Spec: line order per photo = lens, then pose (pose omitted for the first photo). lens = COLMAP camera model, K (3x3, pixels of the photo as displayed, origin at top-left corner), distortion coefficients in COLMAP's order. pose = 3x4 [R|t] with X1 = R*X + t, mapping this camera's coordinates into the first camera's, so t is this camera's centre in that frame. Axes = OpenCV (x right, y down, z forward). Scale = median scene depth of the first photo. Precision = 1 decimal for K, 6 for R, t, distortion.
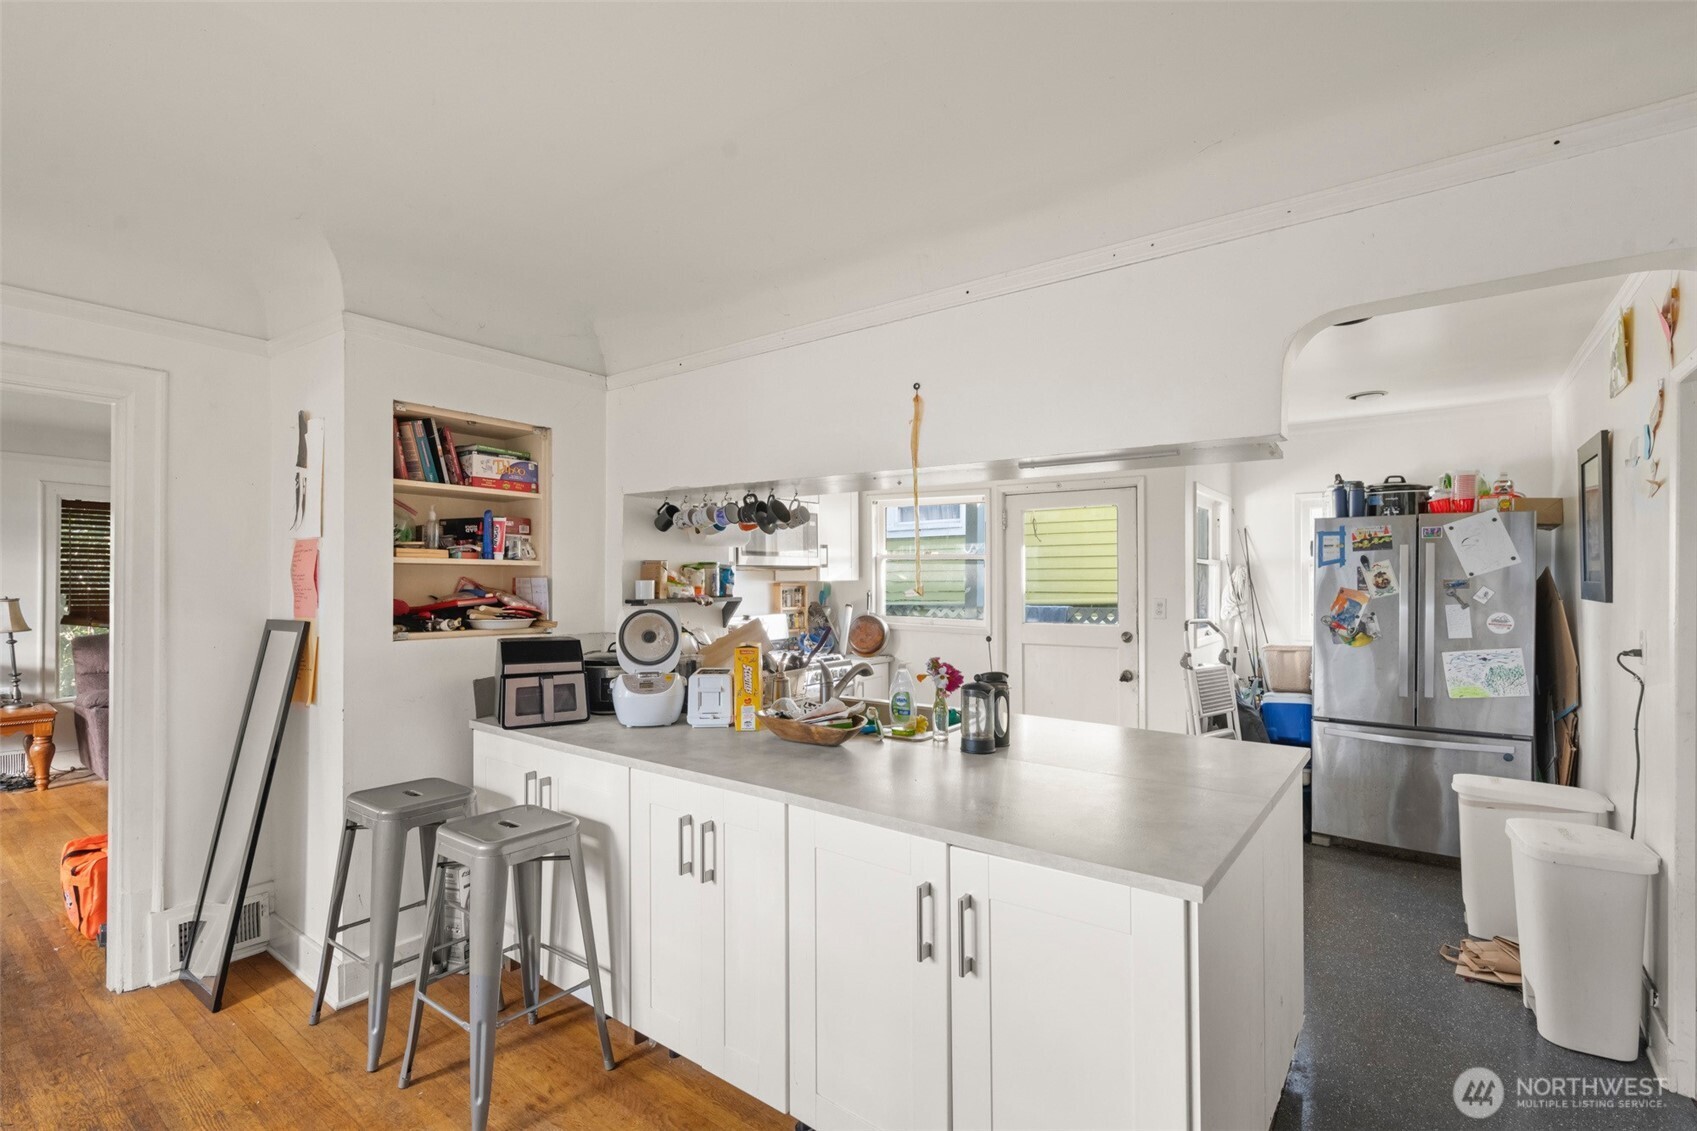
lens RADIAL K [[766.8, 0, 845.1], [0, 766.8, 572.4], [0, 0, 1]] dist [-0.002597, 0.001438]
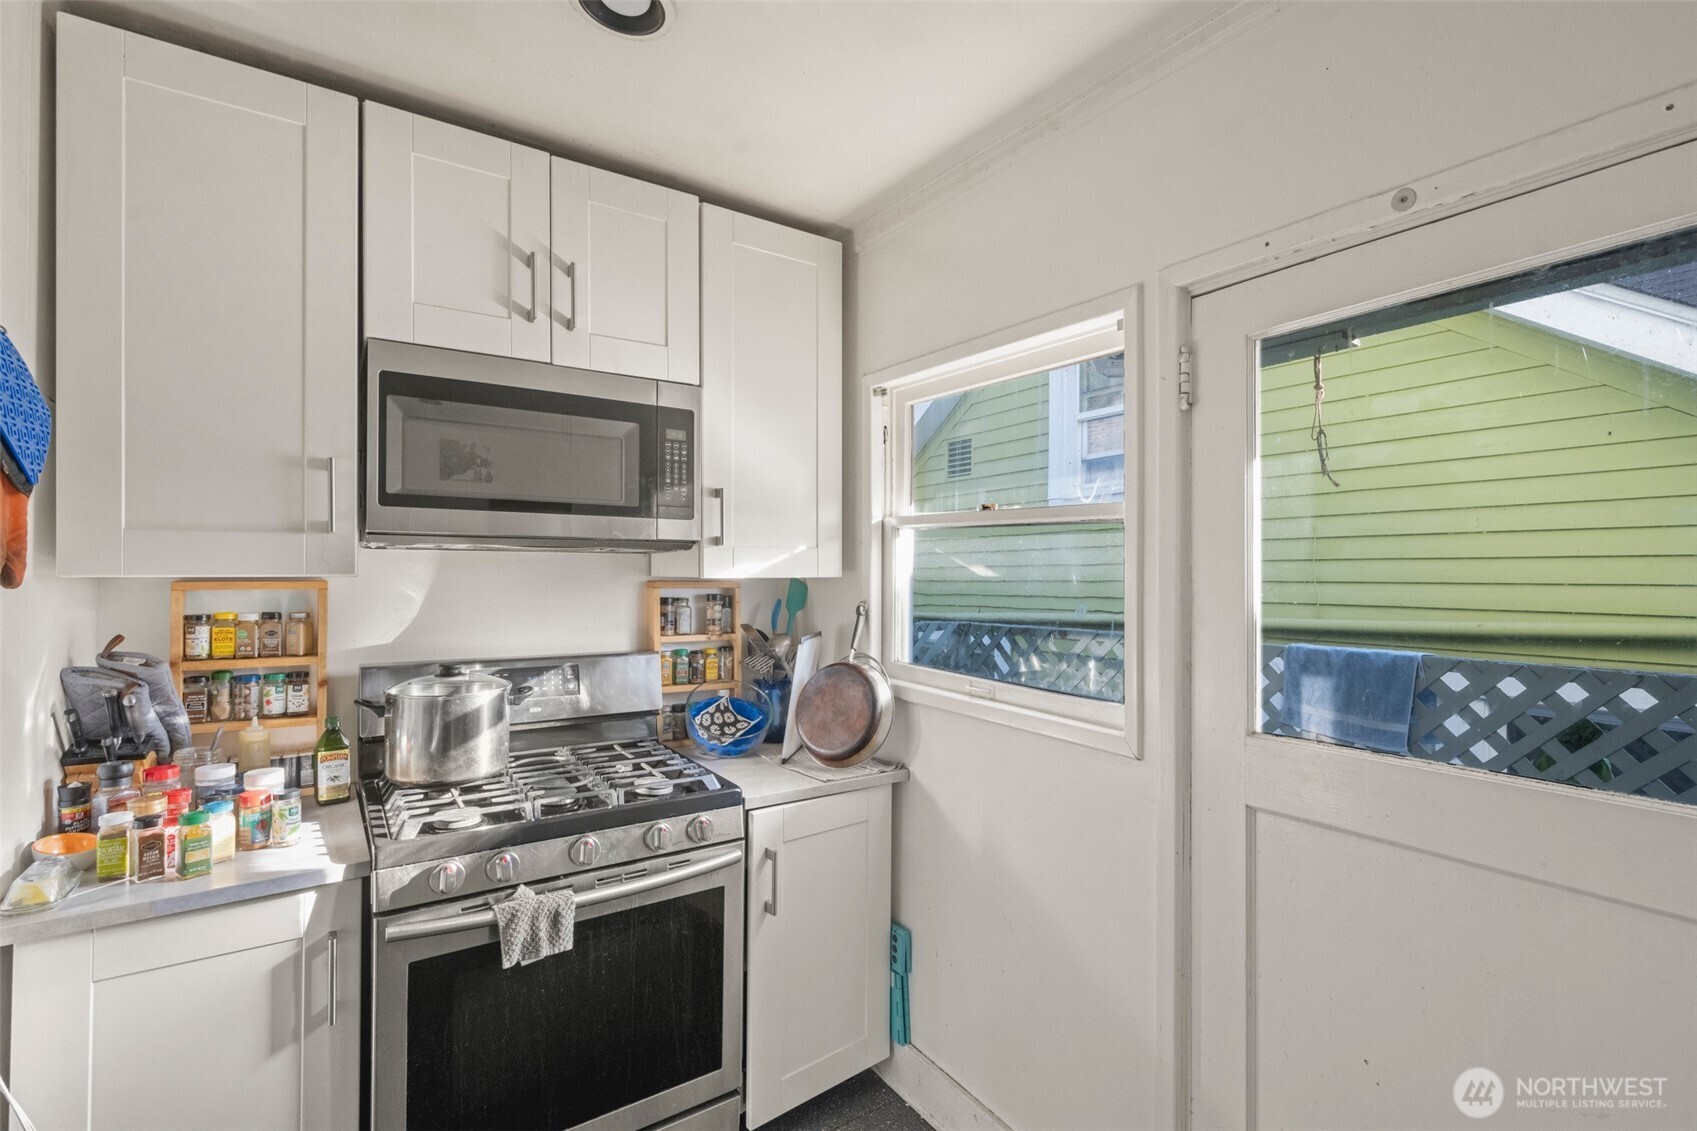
lens RADIAL K [[766.8, 0, 850.1], [0, 766.8, 559.4], [0, 0, 1]] dist [-0.002597, 0.001438]
pose [[0.941589, -0.002700, -0.336753, 0.165924], [0.000203, 0.999972, -0.007451, 0.003944], [0.336764, 0.006948, 0.941564, 0.604456]]
